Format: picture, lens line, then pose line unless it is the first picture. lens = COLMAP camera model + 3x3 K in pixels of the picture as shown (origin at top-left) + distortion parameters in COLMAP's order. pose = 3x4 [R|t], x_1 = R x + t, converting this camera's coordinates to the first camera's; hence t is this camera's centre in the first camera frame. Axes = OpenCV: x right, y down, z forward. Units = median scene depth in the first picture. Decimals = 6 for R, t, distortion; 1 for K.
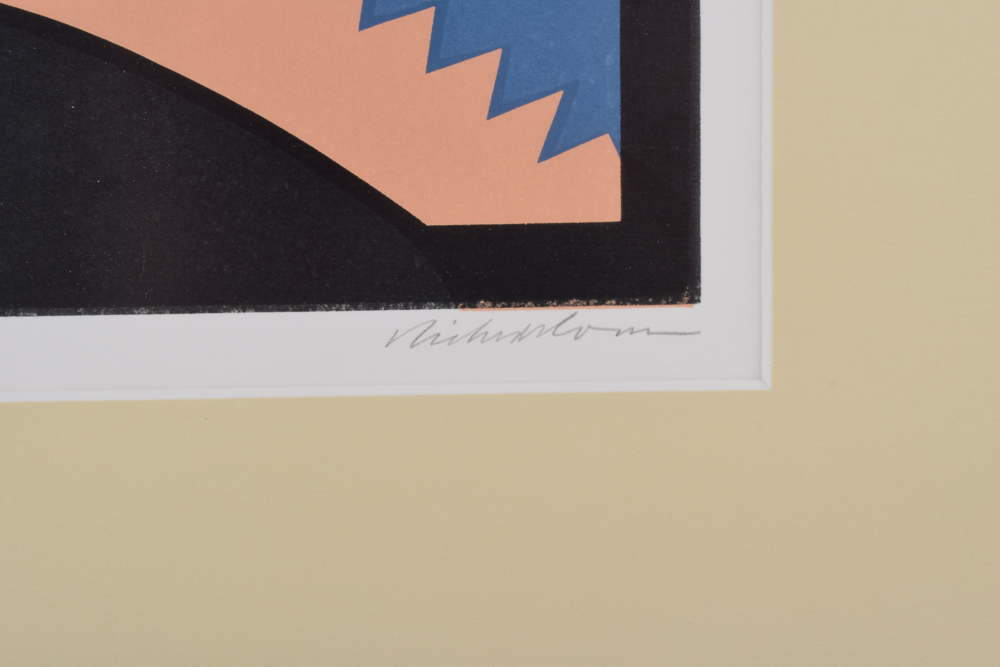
lens RADIAL K [[2339.0, 0, 501.5], [0, 2339.0, 332.9], [0, 0, 1]] dist [0.085514, 0.000000]
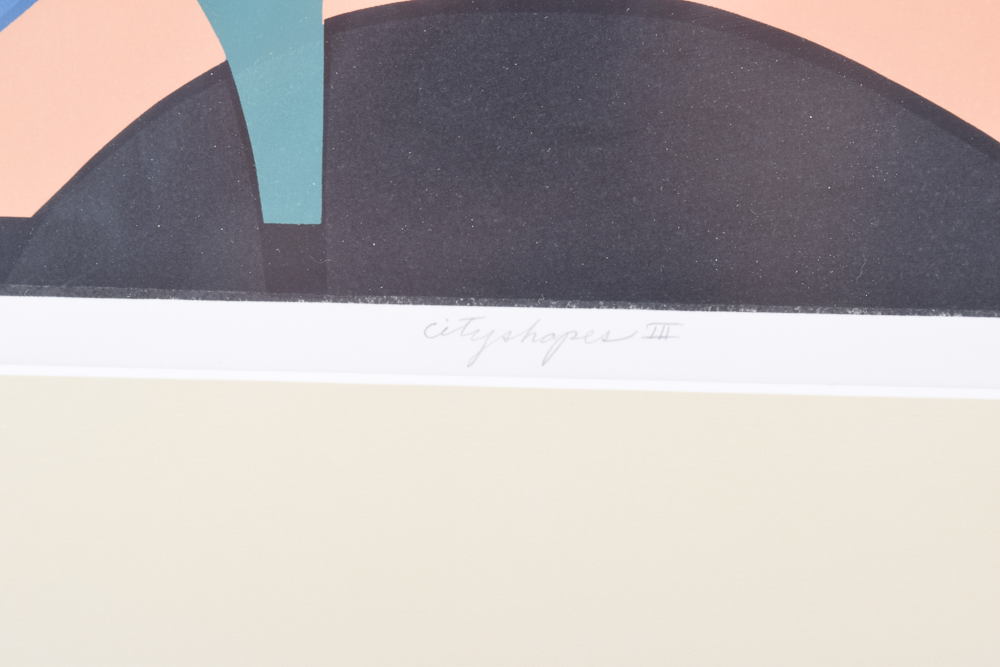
lens RADIAL K [[2339.0, 0, 506.3], [0, 2339.0, 333.5], [0, 0, 1]] dist [0.085514, 0.000000]
pose [[0.998096, 0.039834, -0.047093, -0.260961], [-0.039788, 0.999206, 0.001909, 0.004915], [0.047132, -0.000032, 0.998889, -0.064019]]
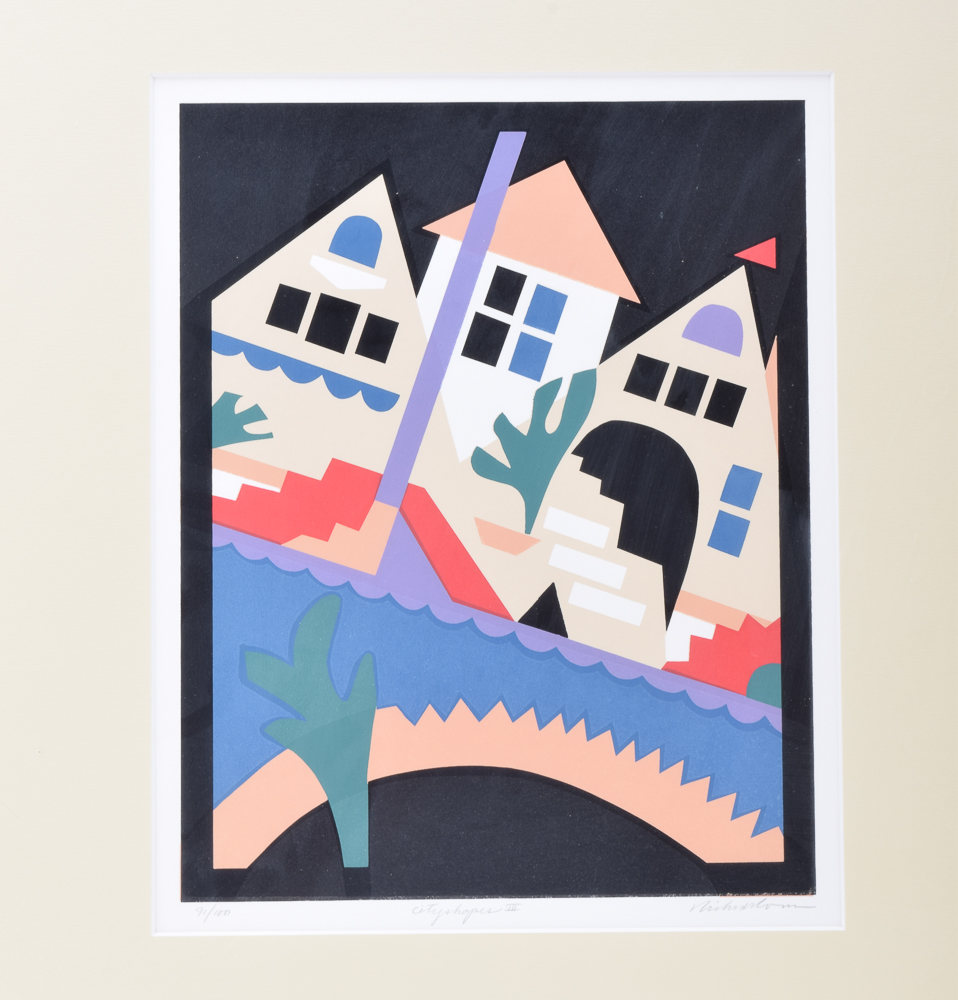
lens RADIAL K [[4438.3, 0, 485.8], [0, 4438.3, 498.2], [0, 0, 1]] dist [0.040174, 0.000000]
pose [[0.999354, 0.000094, -0.035938, -0.097839], [-0.006449, 0.984232, -0.176763, 0.414748], [0.035355, 0.176881, 0.983597, -3.783379]]
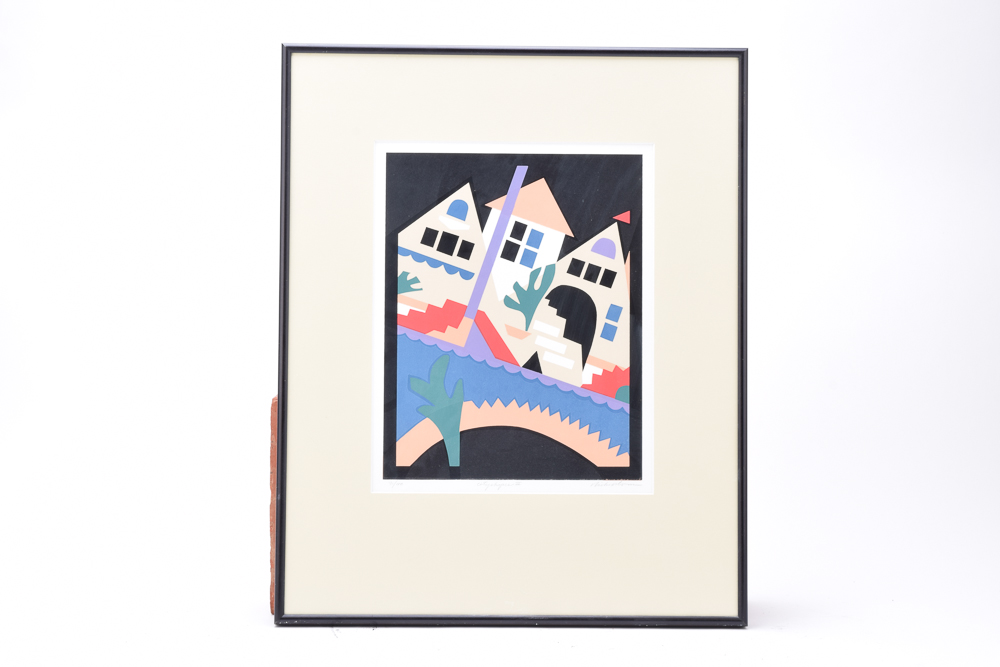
lens RADIAL K [[2053.1, 0, 495.8], [0, 2053.1, 333.8], [0, 0, 1]] dist [-0.075983, 0.000000]
pose [[0.998909, 0.013707, -0.044638, -0.063845], [-0.020993, 0.985714, -0.167112, 0.519277], [0.041710, 0.167867, 0.984927, -4.396596]]
